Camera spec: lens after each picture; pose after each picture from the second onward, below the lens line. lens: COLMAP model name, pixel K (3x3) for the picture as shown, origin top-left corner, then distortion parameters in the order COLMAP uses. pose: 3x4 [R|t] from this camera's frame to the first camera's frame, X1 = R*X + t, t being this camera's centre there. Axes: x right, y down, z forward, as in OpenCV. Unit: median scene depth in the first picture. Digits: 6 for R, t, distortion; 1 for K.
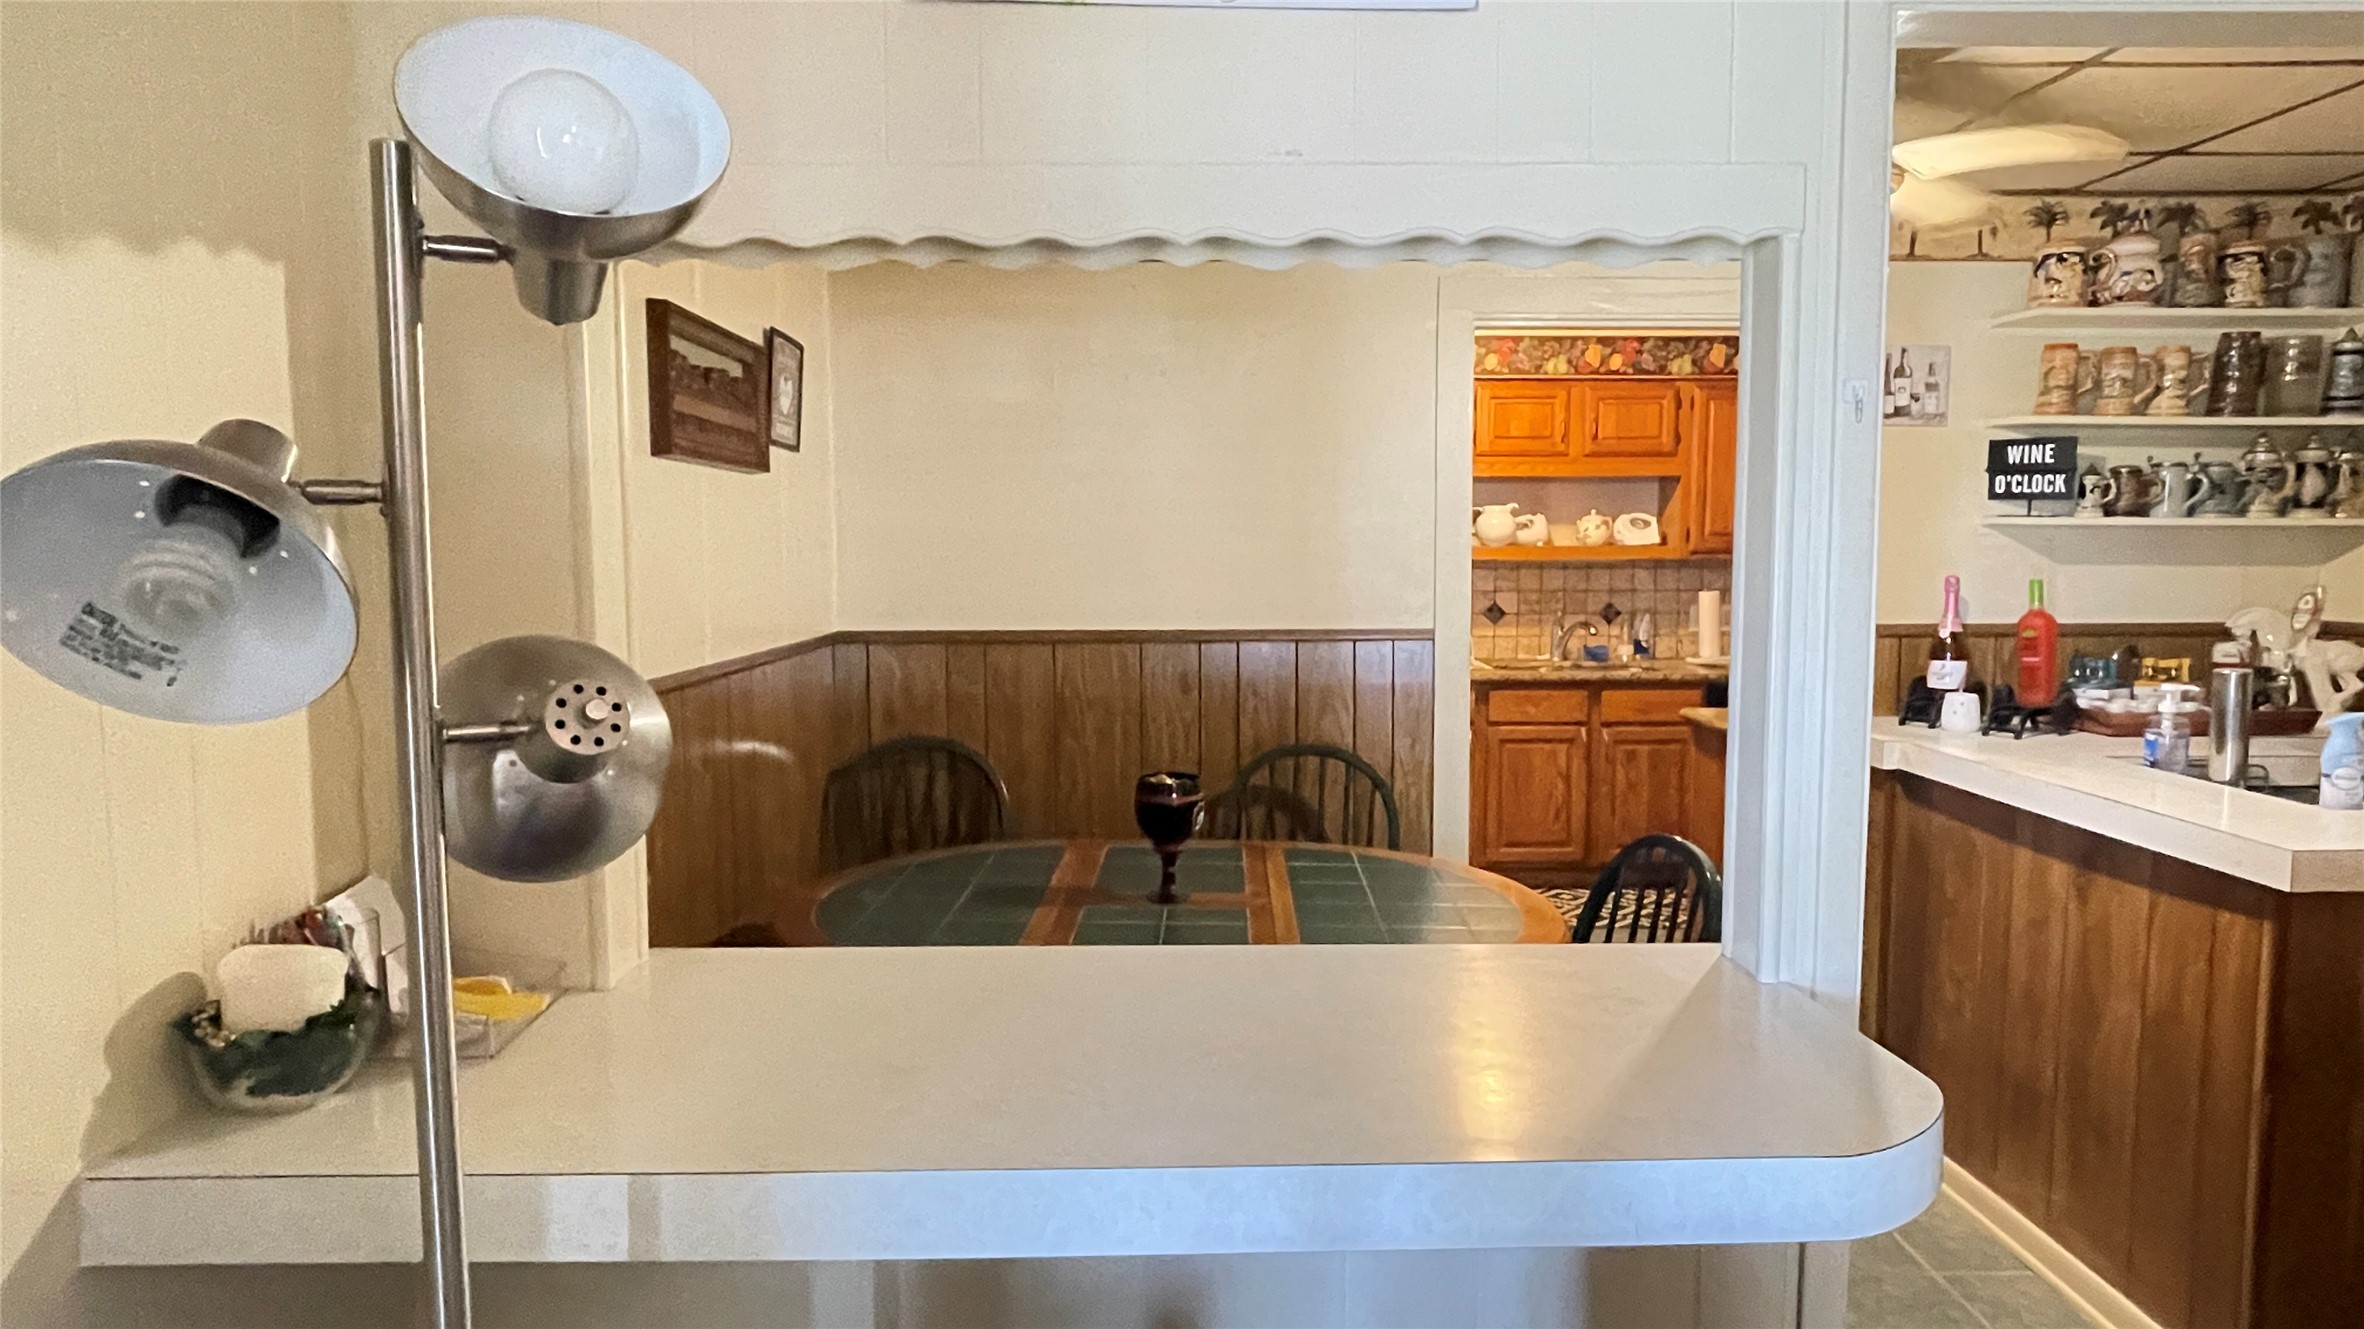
lens RADIAL K [[1398.5, 0, 1181.7], [0, 1398.5, 667.0], [0, 0, 1]] dist [-0.006811, 0.003501]
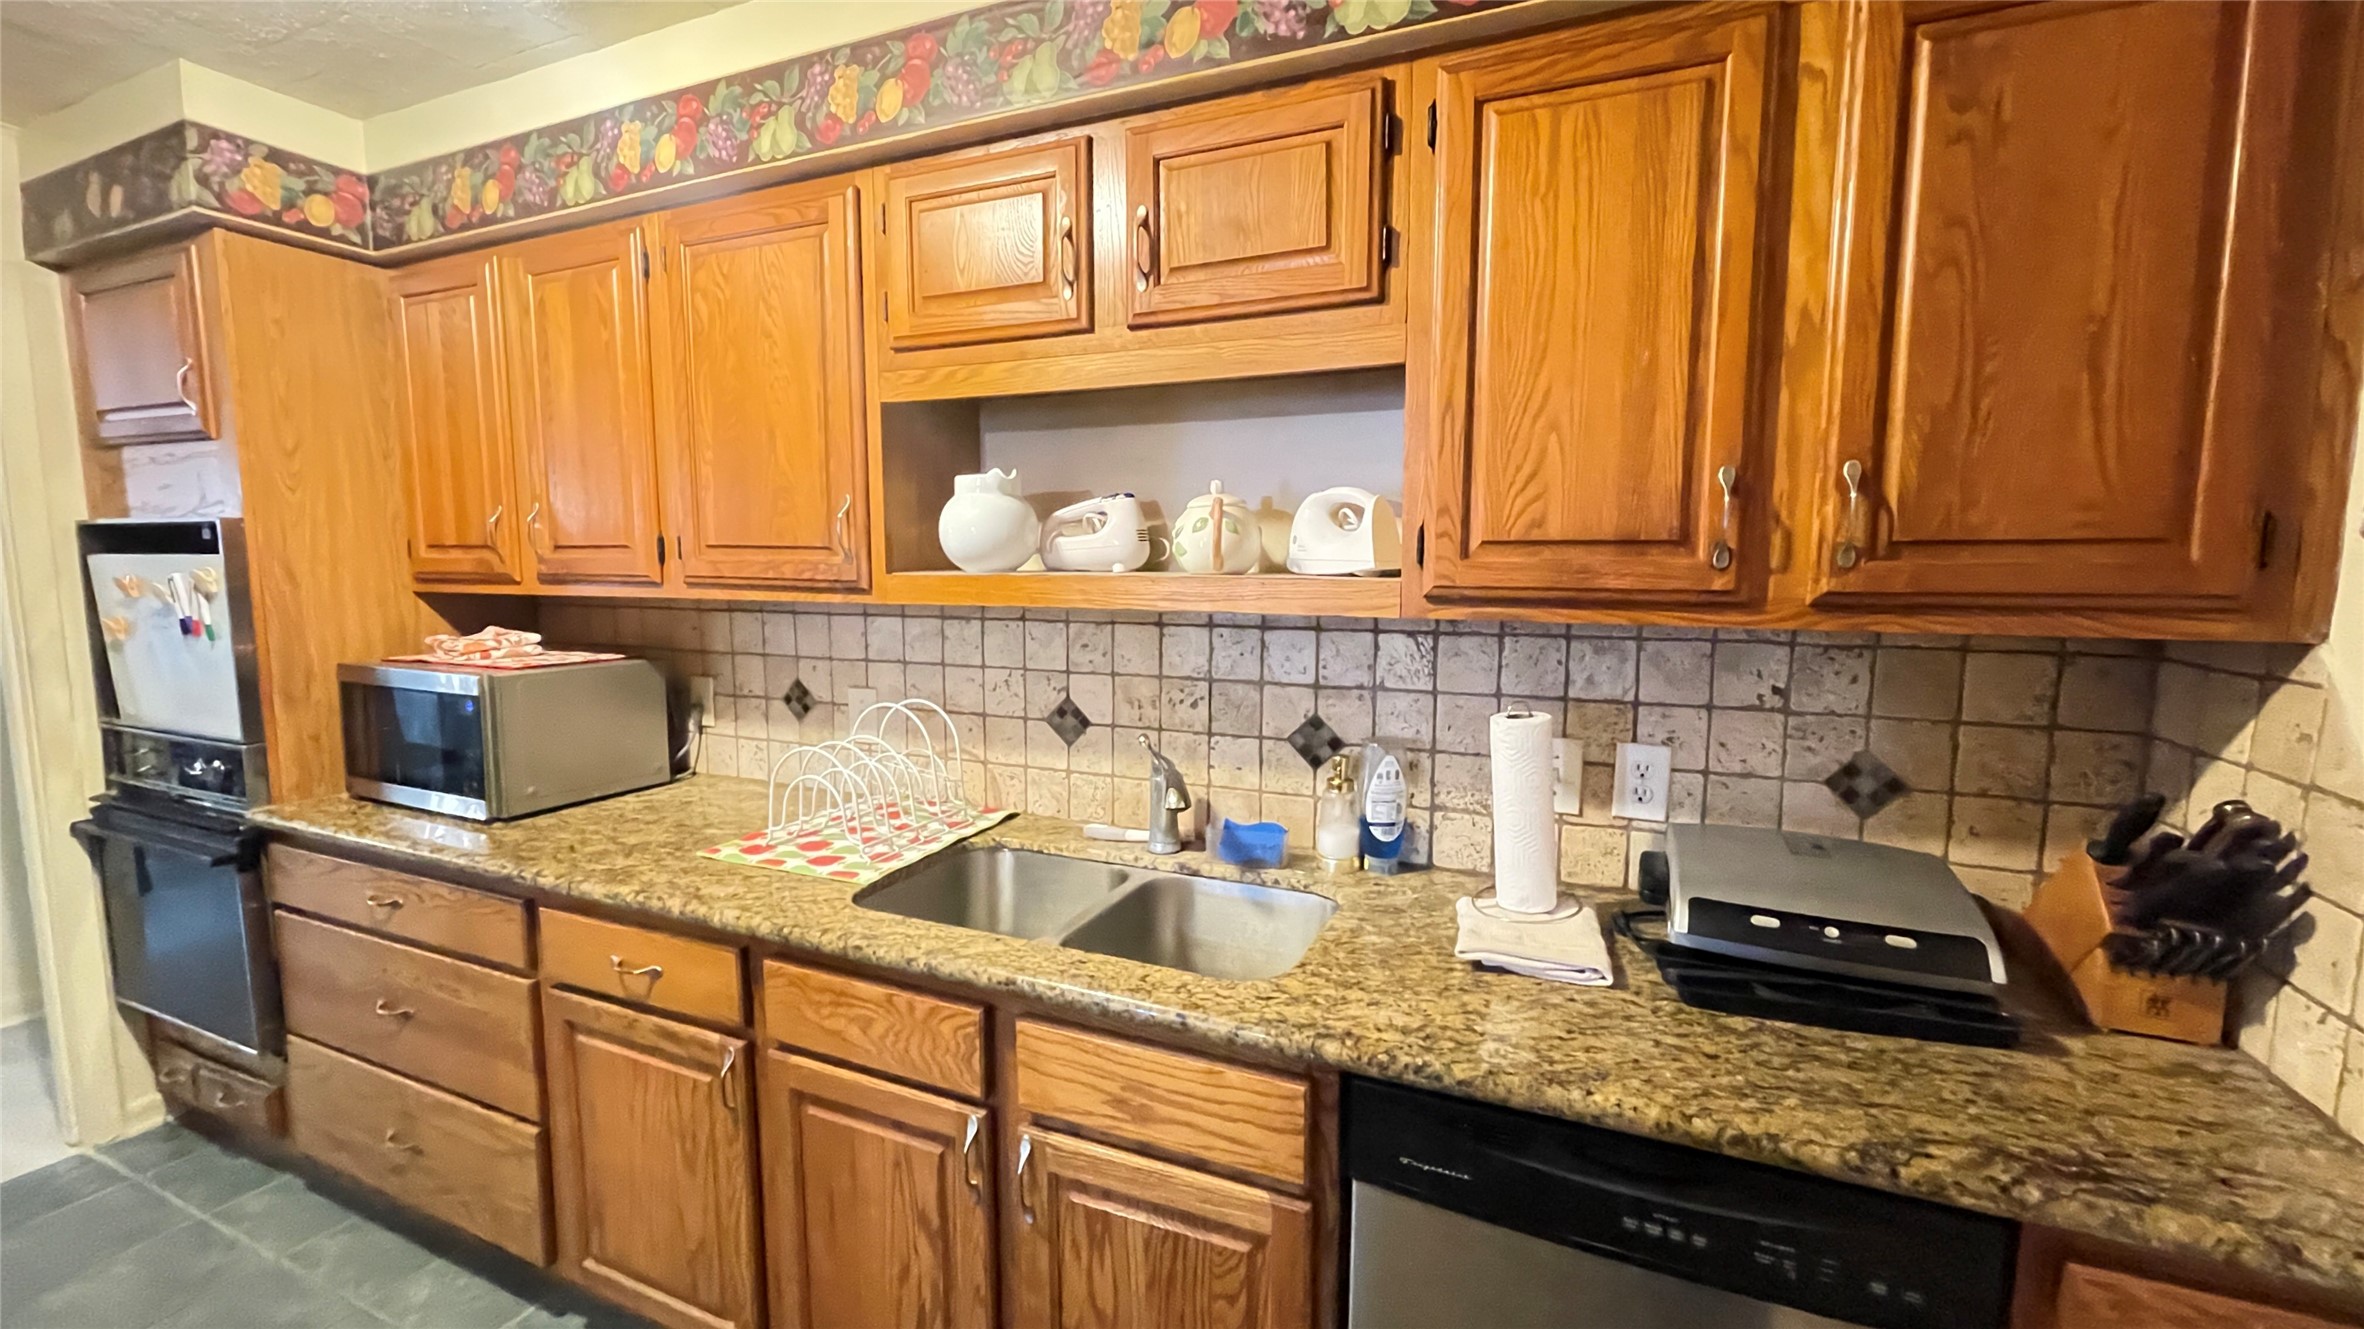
lens RADIAL K [[959.4, 0, 1179.3], [0, 959.4, 657.3], [0, 0, 1]] dist [-0.001193, -0.000036]
pose [[0.903471, 0.046502, -0.426120, 0.655838], [-0.041302, 0.998917, 0.021443, -0.113547], [0.426656, -0.001773, 0.904412, 1.244239]]
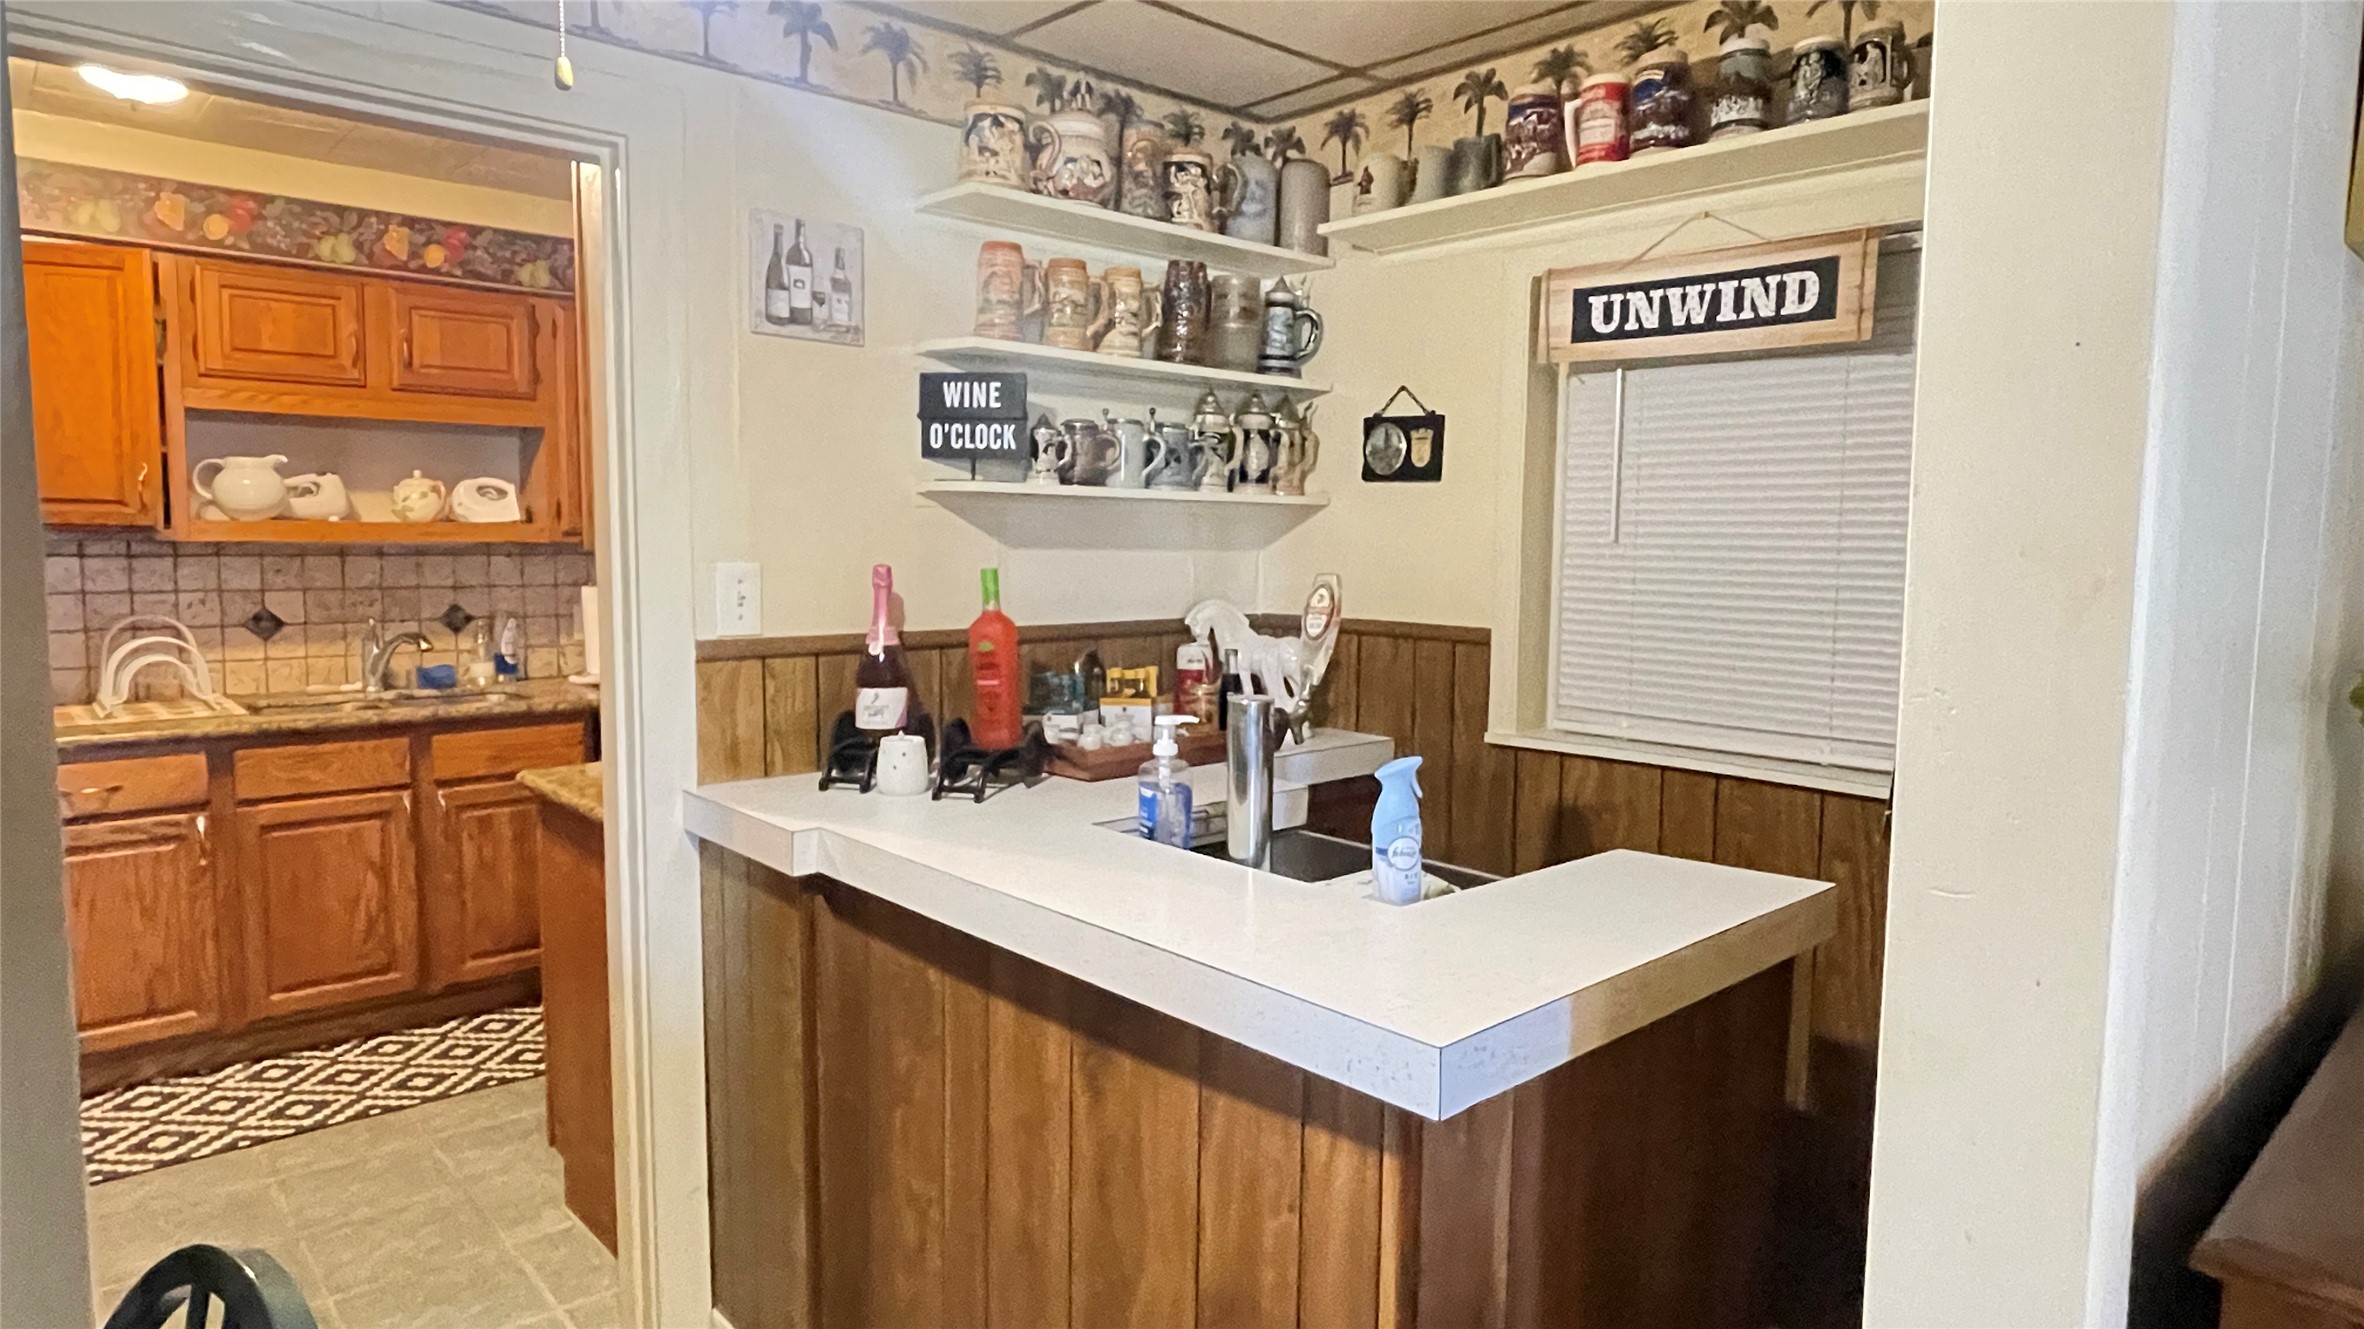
lens RADIAL K [[1398.5, 0, 1174.6], [0, 1398.5, 657.4], [0, 0, 1]] dist [-0.006811, 0.003501]
pose [[0.762763, -0.046366, 0.645013, 0.214170], [0.046064, 0.998788, 0.017323, -0.024376], [-0.645035, 0.016499, 0.763975, 0.379324]]
